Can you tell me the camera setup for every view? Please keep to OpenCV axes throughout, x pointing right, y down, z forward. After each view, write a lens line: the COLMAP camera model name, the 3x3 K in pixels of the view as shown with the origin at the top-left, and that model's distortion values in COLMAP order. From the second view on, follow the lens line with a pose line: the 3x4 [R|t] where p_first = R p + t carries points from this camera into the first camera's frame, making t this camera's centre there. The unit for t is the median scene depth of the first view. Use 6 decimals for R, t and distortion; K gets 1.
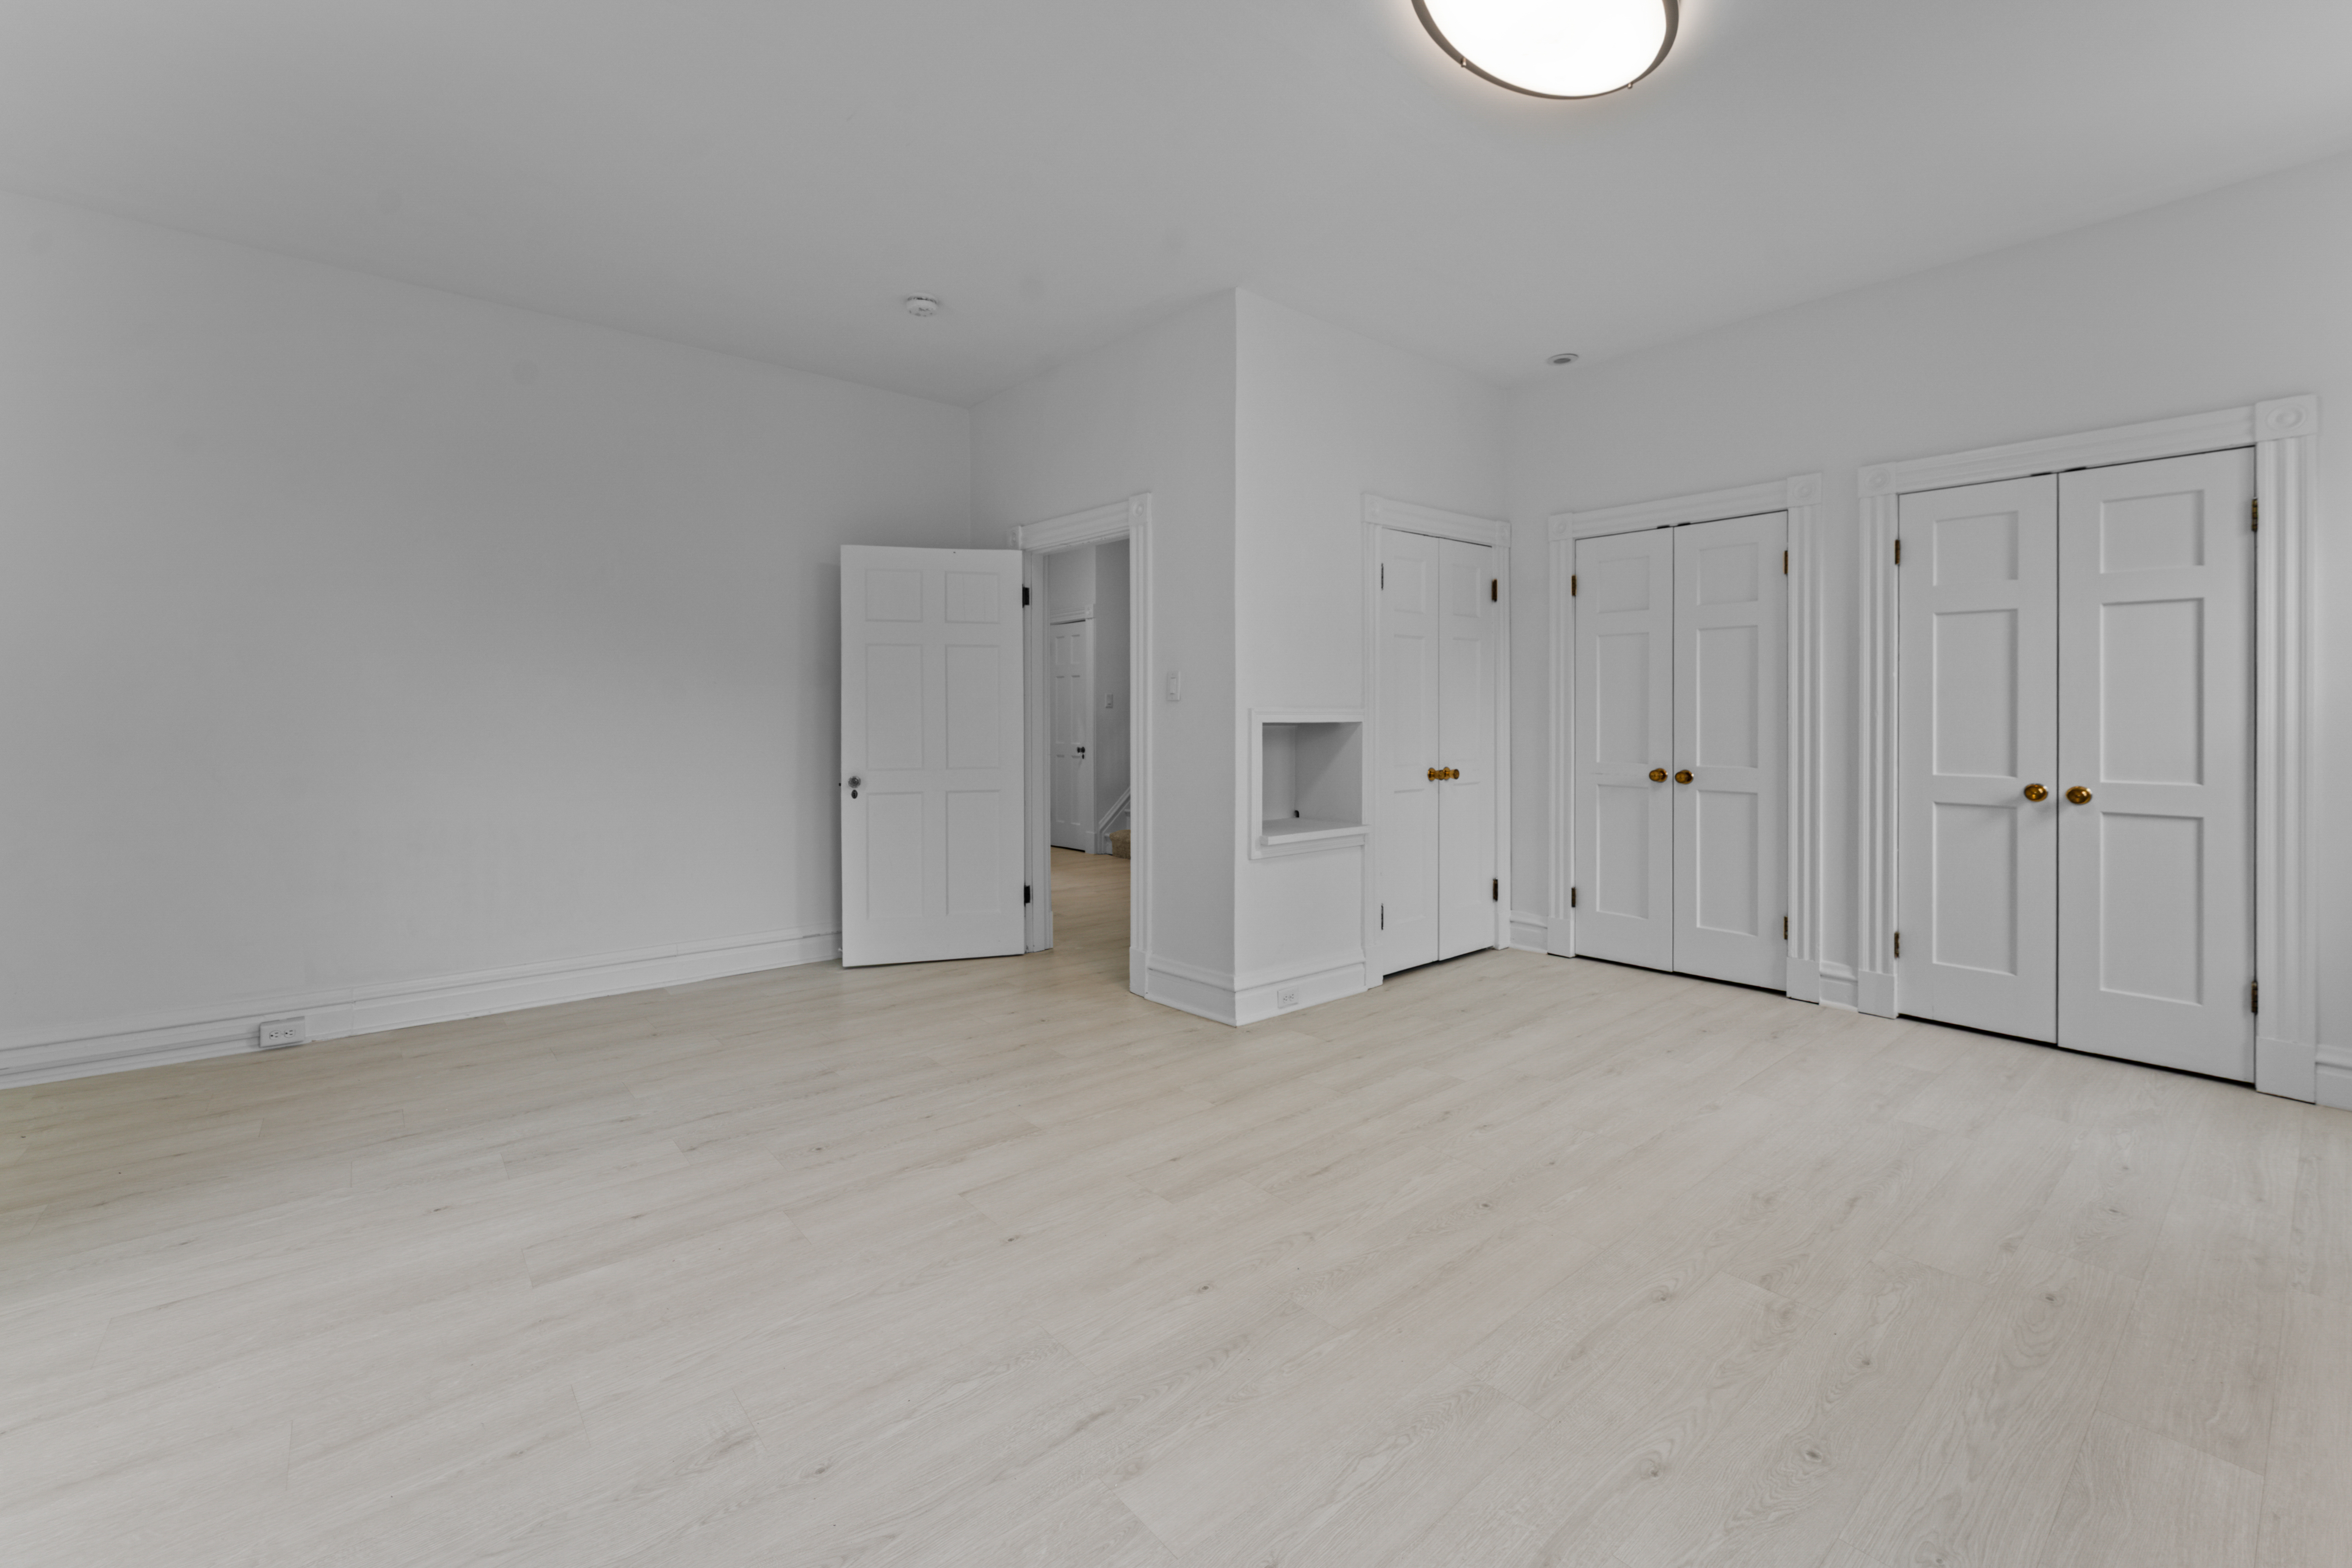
lens RADIAL K [[964.3, 0, 1175.6], [0, 964.3, 716.2], [0, 0, 1]] dist [0.000742, 0.000065]
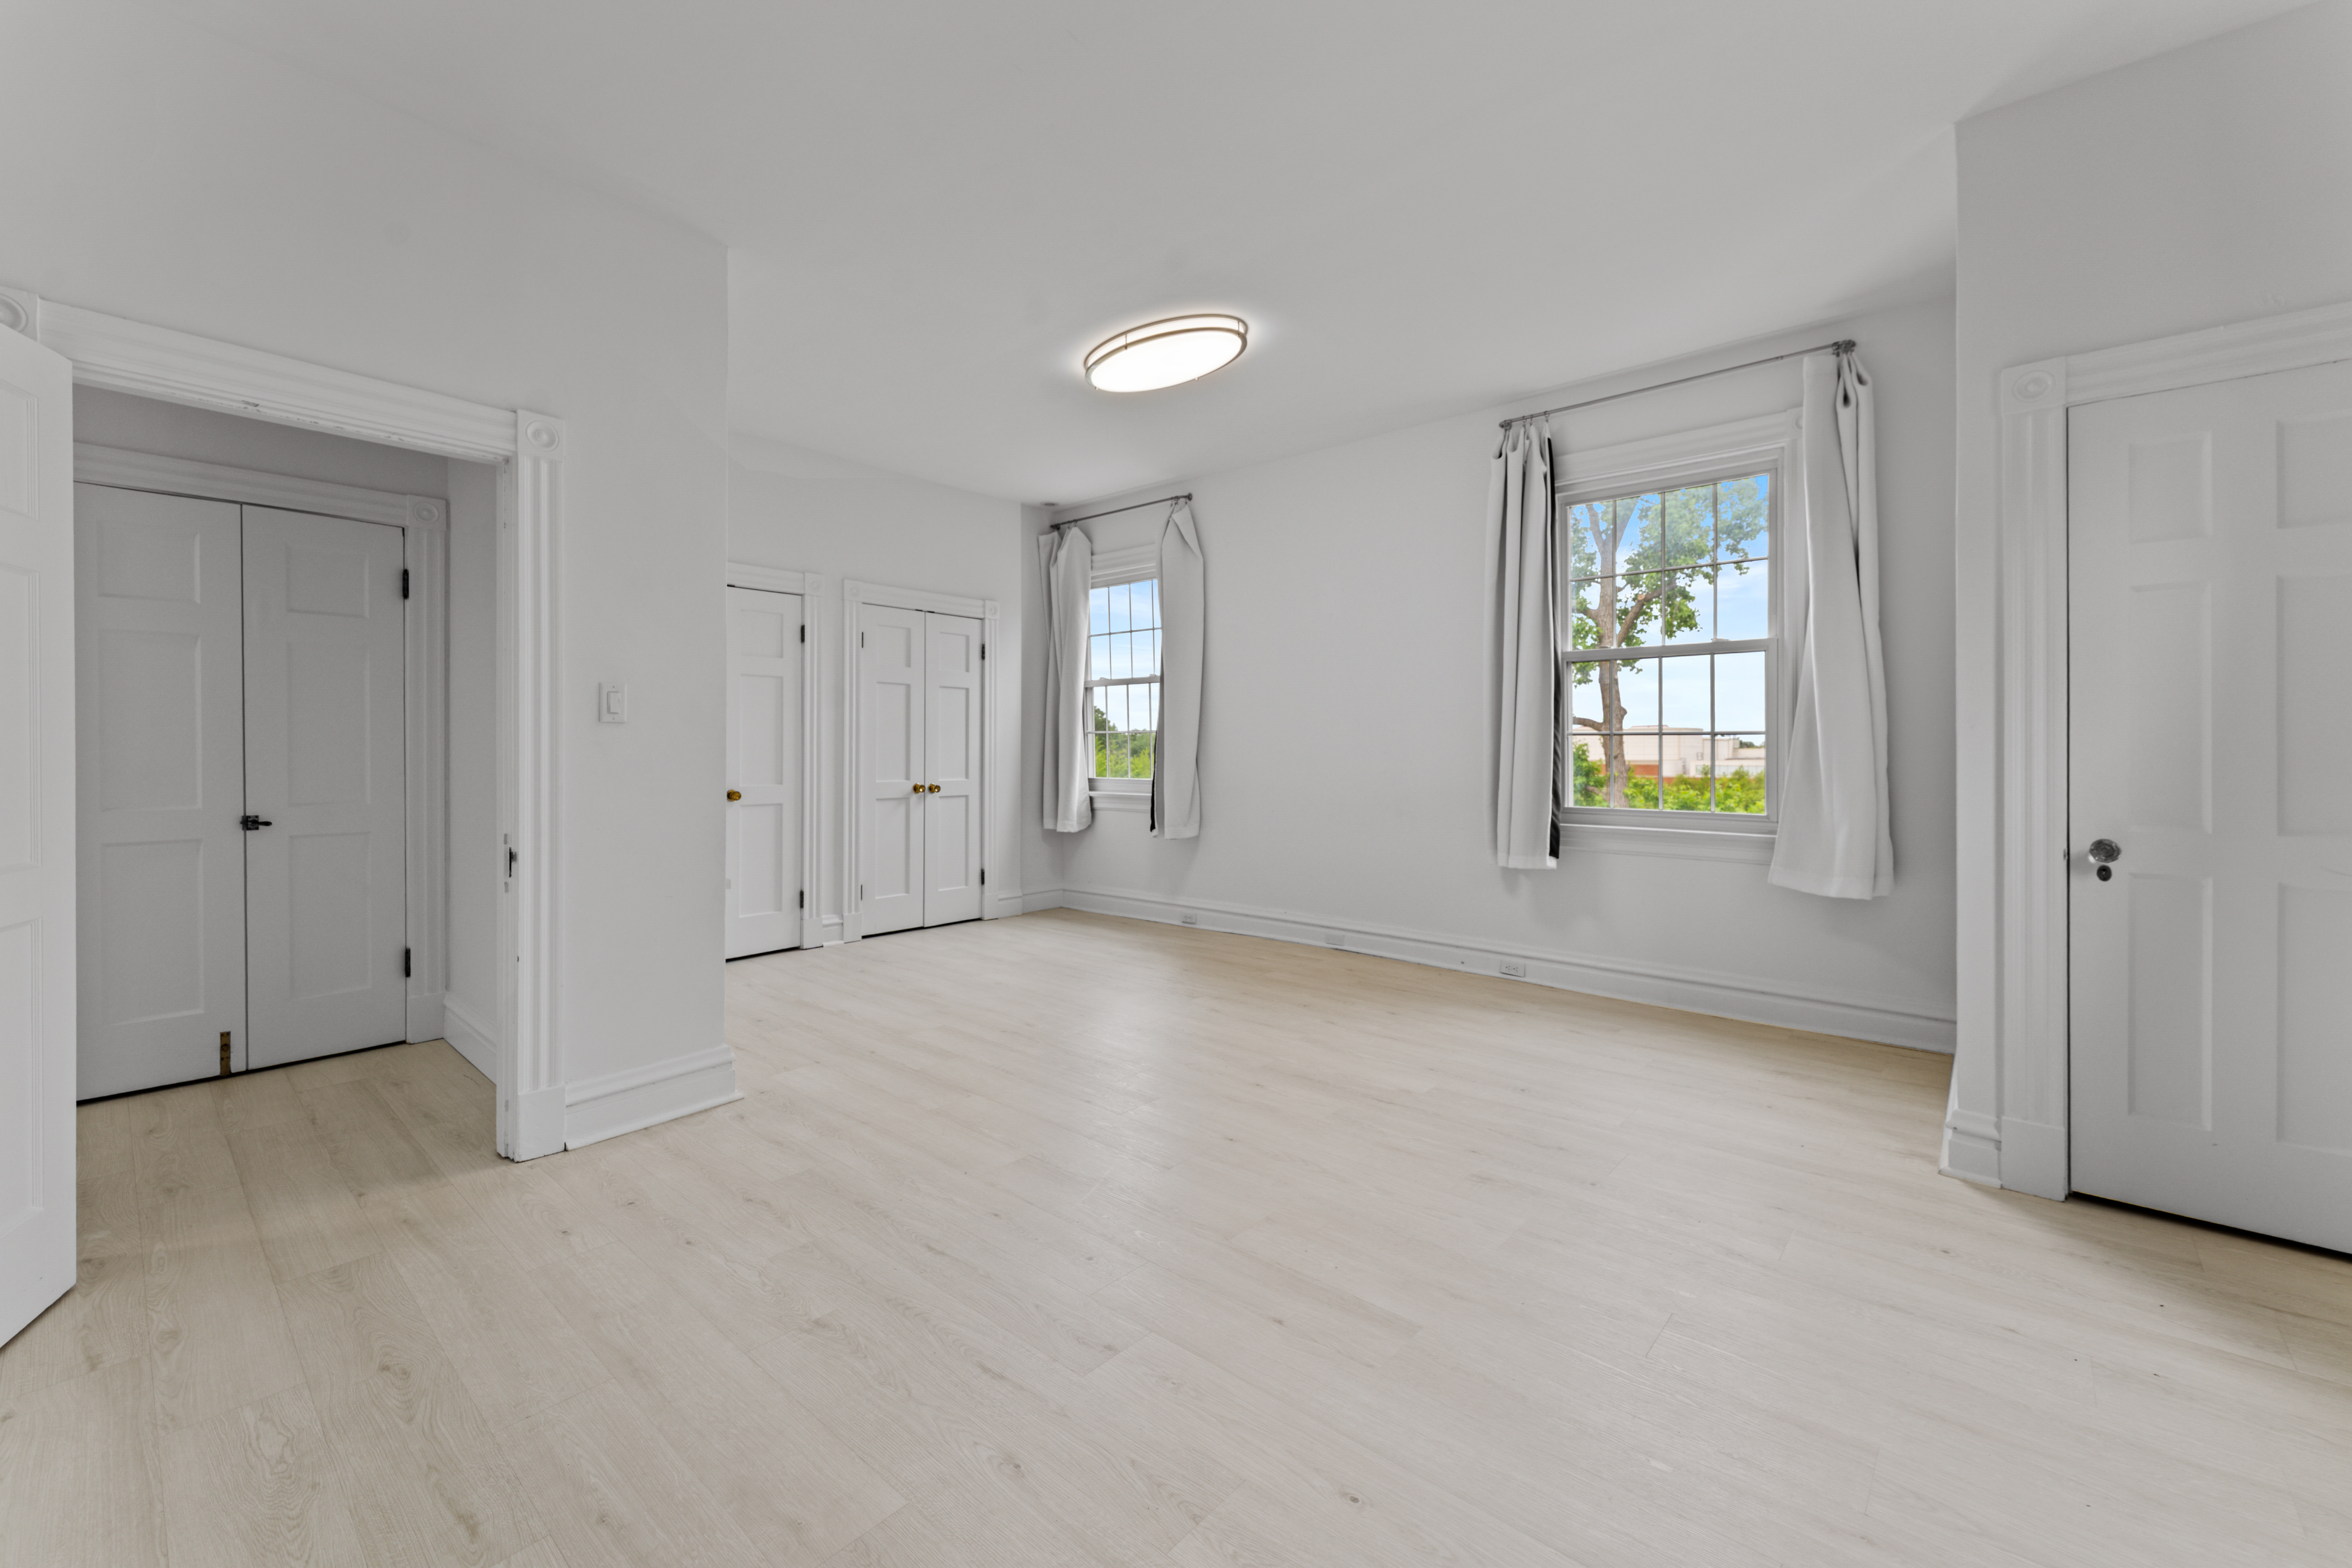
lens RADIAL K [[970.4, 0, 1137.6], [0, 970.4, 747.8], [0, 0, 1]] dist [0.000331, -0.000129]
pose [[-0.126742, 0.000279, 0.991936, -0.919643], [-0.002860, 0.999996, -0.000647, 0.003600], [-0.991932, -0.002919, -0.126741, 0.809326]]
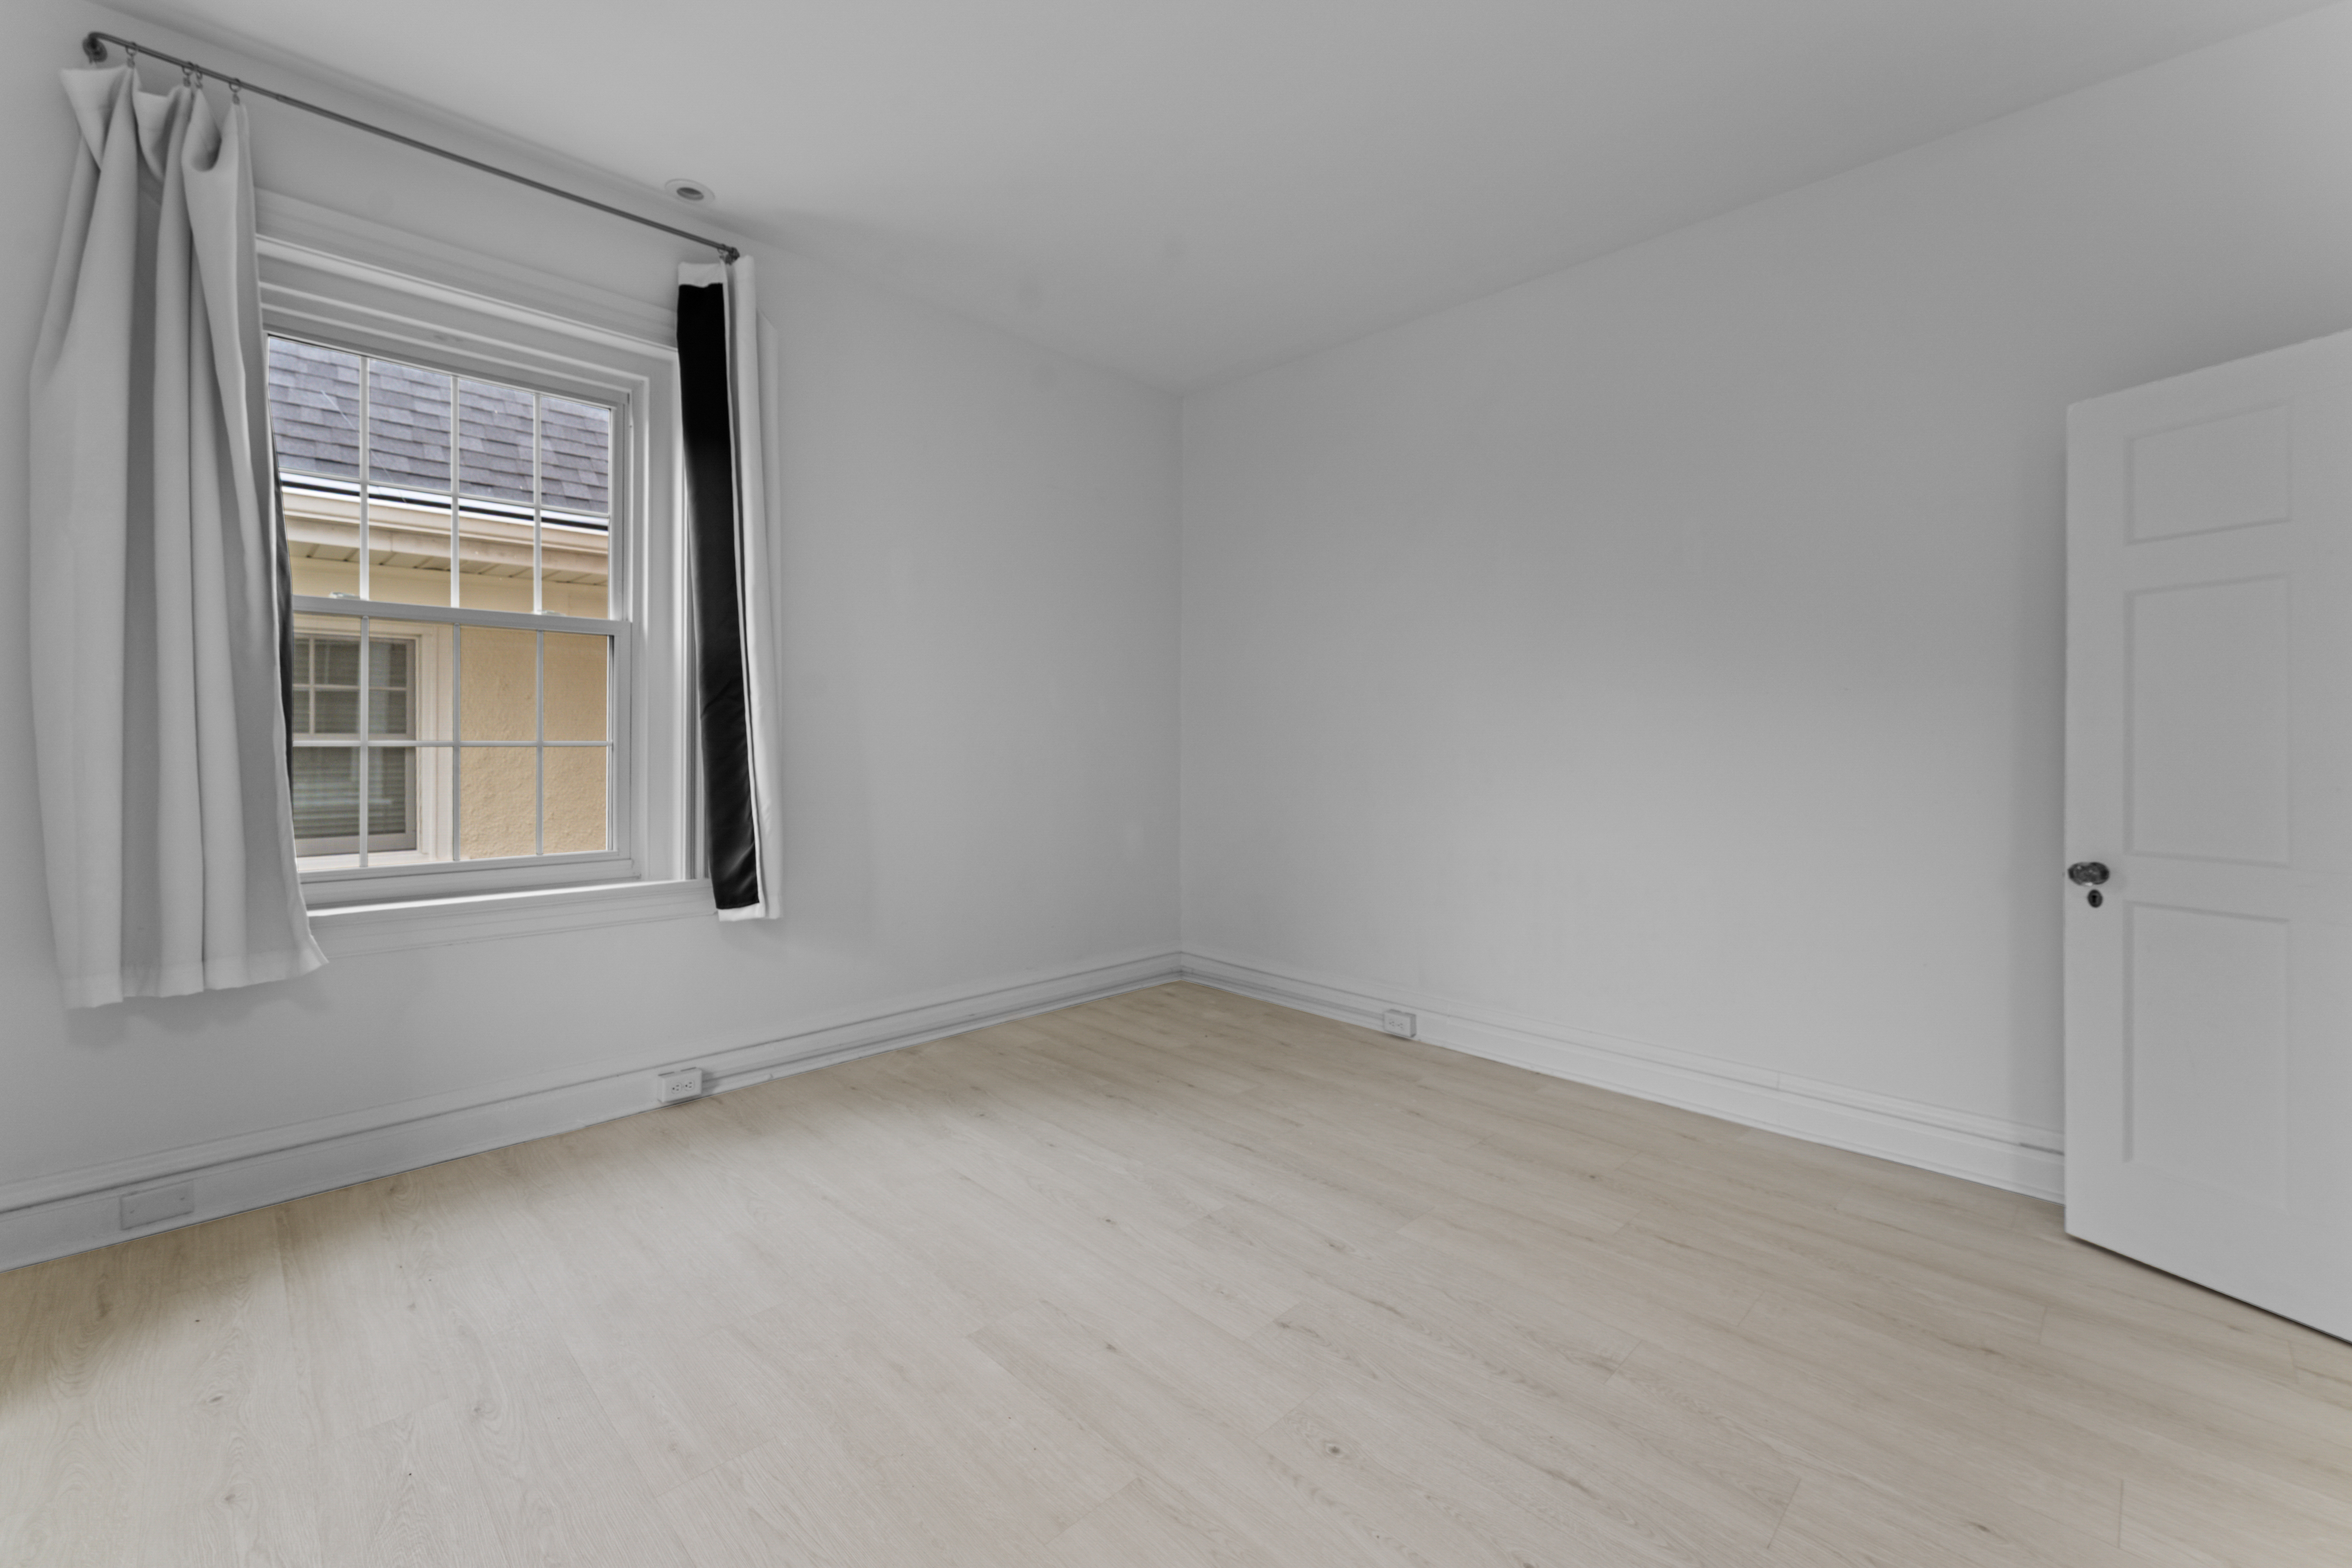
lens RADIAL K [[970.4, 0, 1137.6], [0, 970.4, 747.8], [0, 0, 1]] dist [0.000331, -0.000129]
pose [[0.067695, 0.007712, -0.997676, 0.175211], [0.000501, 0.999970, 0.007763, -0.000651], [0.997706, -0.001026, 0.067690, 0.632609]]
